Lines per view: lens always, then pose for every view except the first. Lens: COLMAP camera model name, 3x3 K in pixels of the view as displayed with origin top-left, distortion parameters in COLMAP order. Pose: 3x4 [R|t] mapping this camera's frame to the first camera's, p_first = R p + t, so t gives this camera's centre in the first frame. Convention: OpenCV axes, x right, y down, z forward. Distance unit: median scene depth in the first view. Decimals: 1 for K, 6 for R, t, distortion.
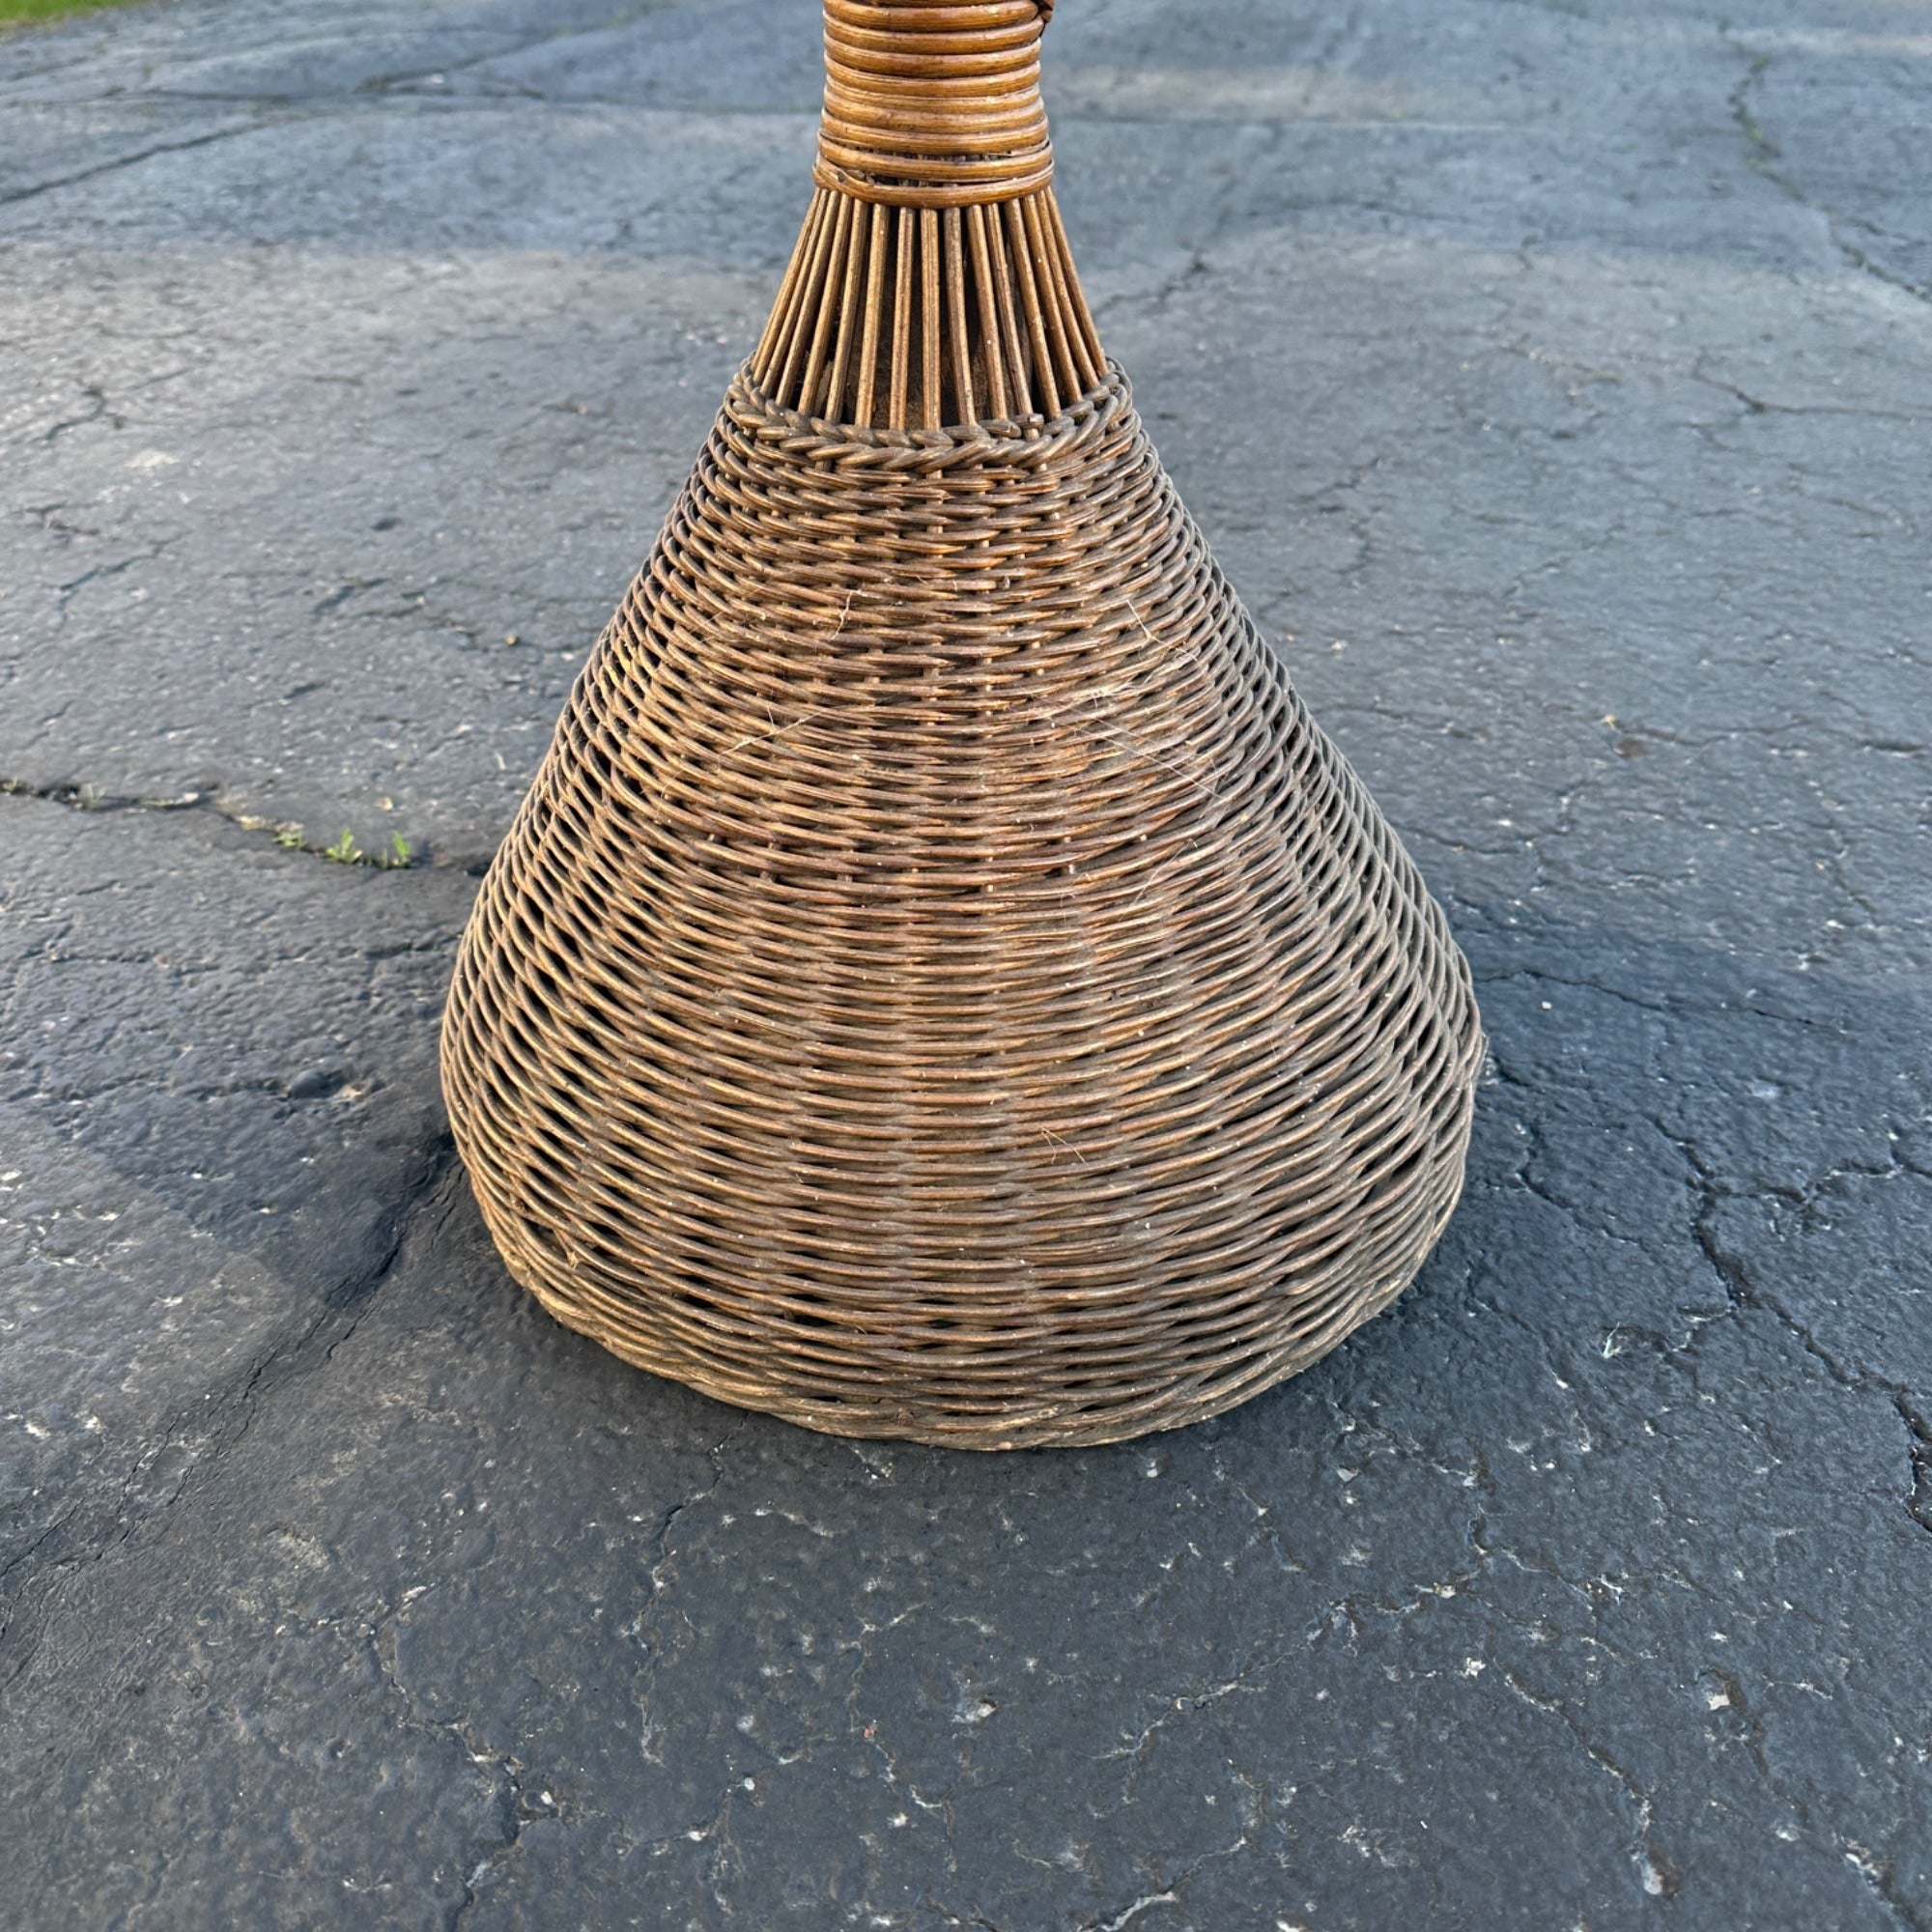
lens RADIAL K [[1809.7, 0, 1004.1], [0, 1809.7, 923.5], [0, 0, 1]] dist [0.052780, -0.077026]
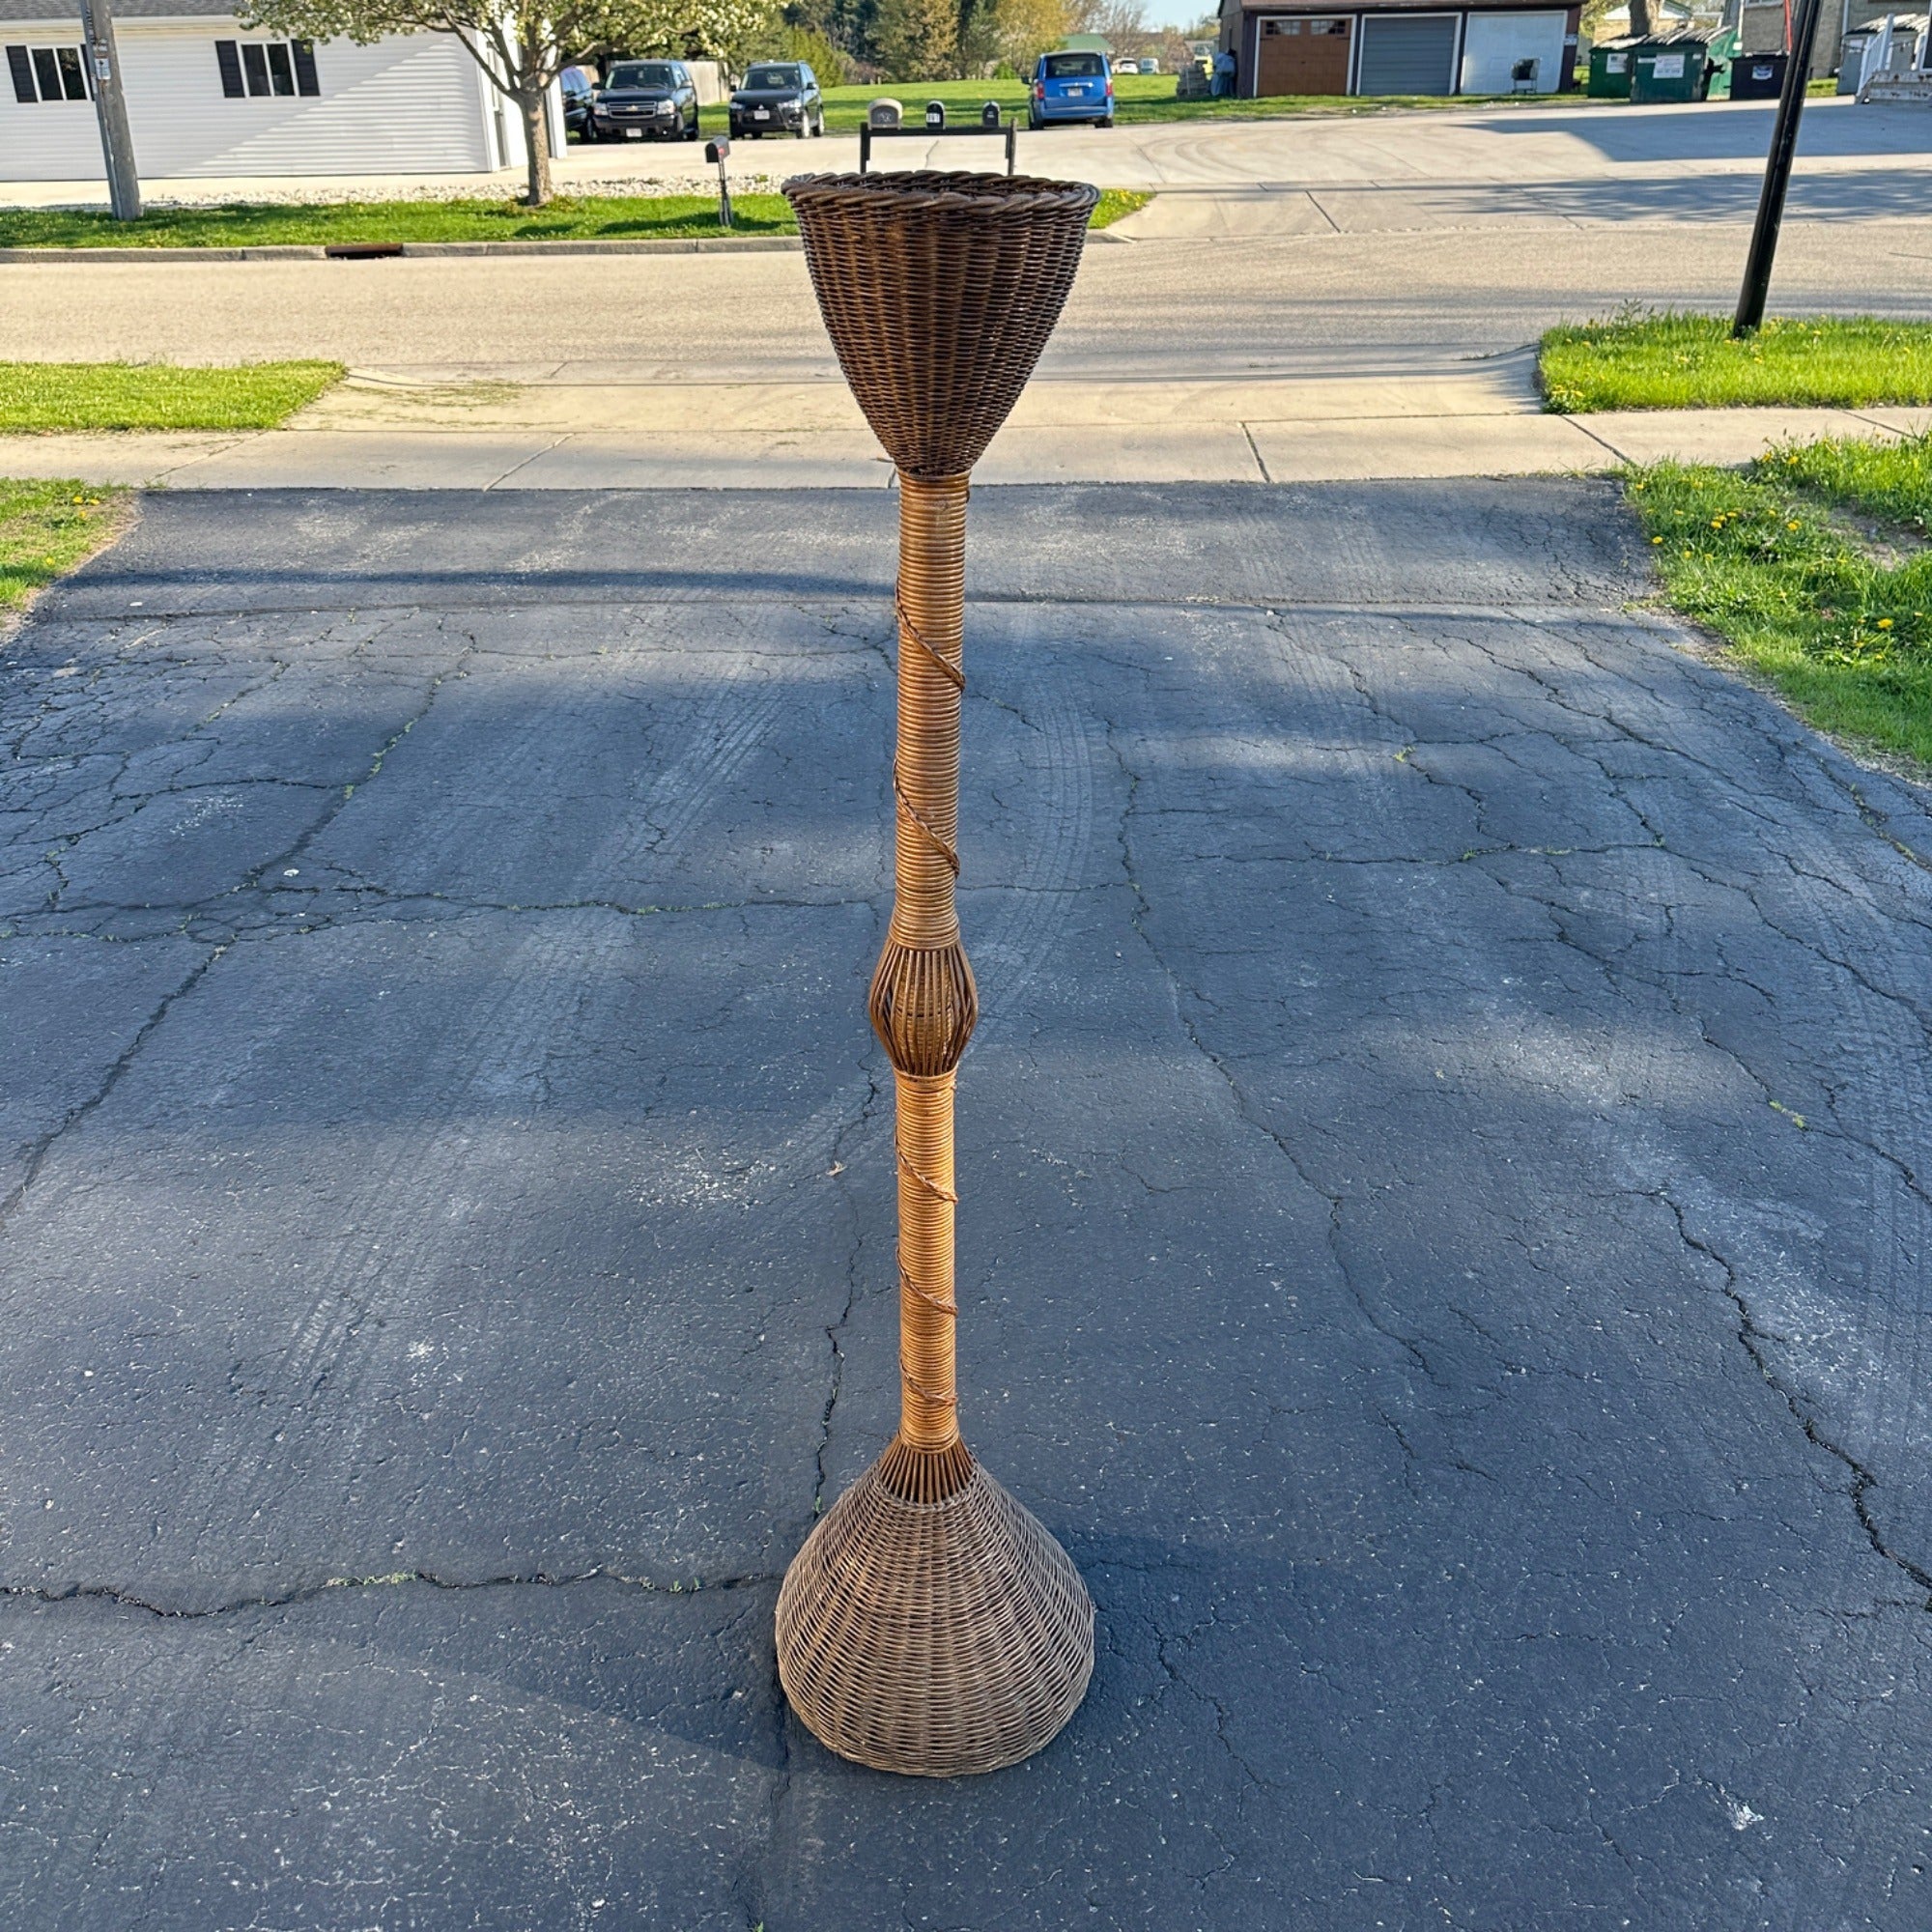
lens RADIAL K [[1758.9, 0, 972.0], [0, 1758.9, 938.0], [0, 0, 1]] dist [0.102484, -0.169189]
pose [[0.963684, -0.110445, 0.243135, -0.531221], [0.136866, 0.986066, -0.094555, -0.762326], [-0.229304, 0.124398, 0.965373, -1.974385]]
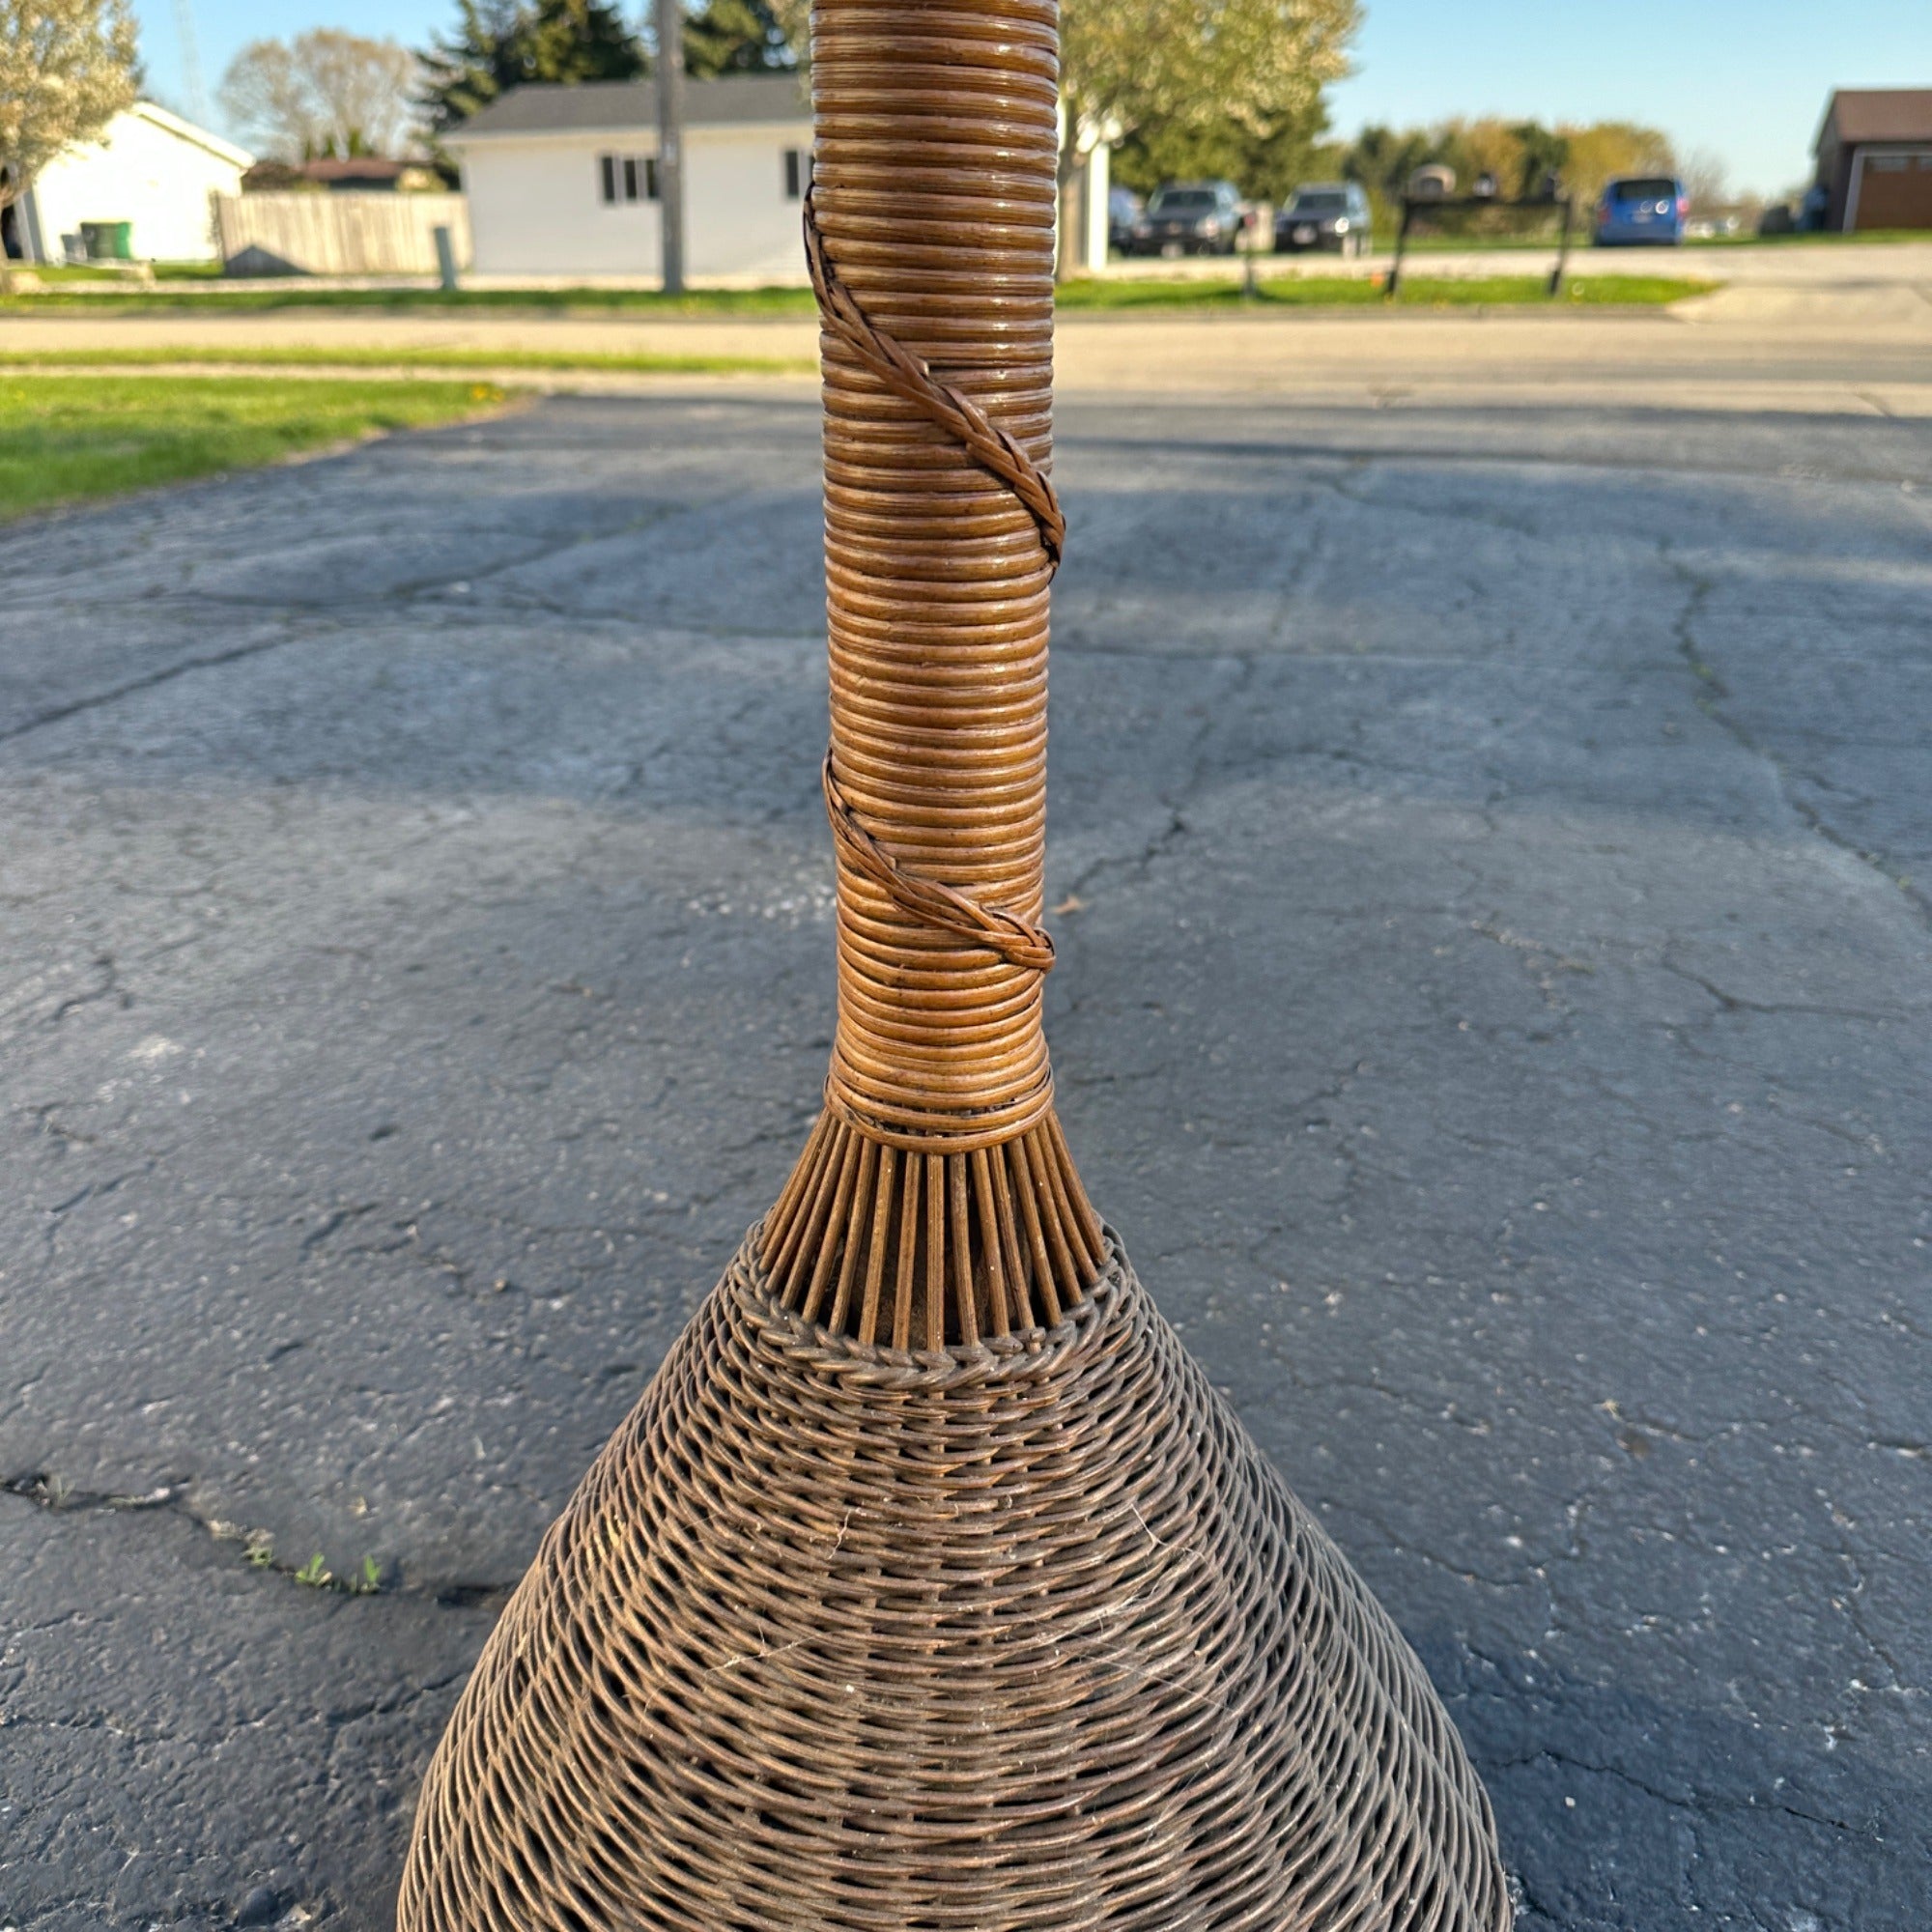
lens RADIAL K [[1782.3, 0, 995.2], [0, 1782.3, 977.1], [0, 0, 1]] dist [0.132847, -0.250433]
pose [[0.999957, 0.007679, 0.005214, -0.009300], [-0.006627, 0.983953, -0.178307, -0.207811], [-0.006499, 0.178265, 0.983961, -0.004467]]
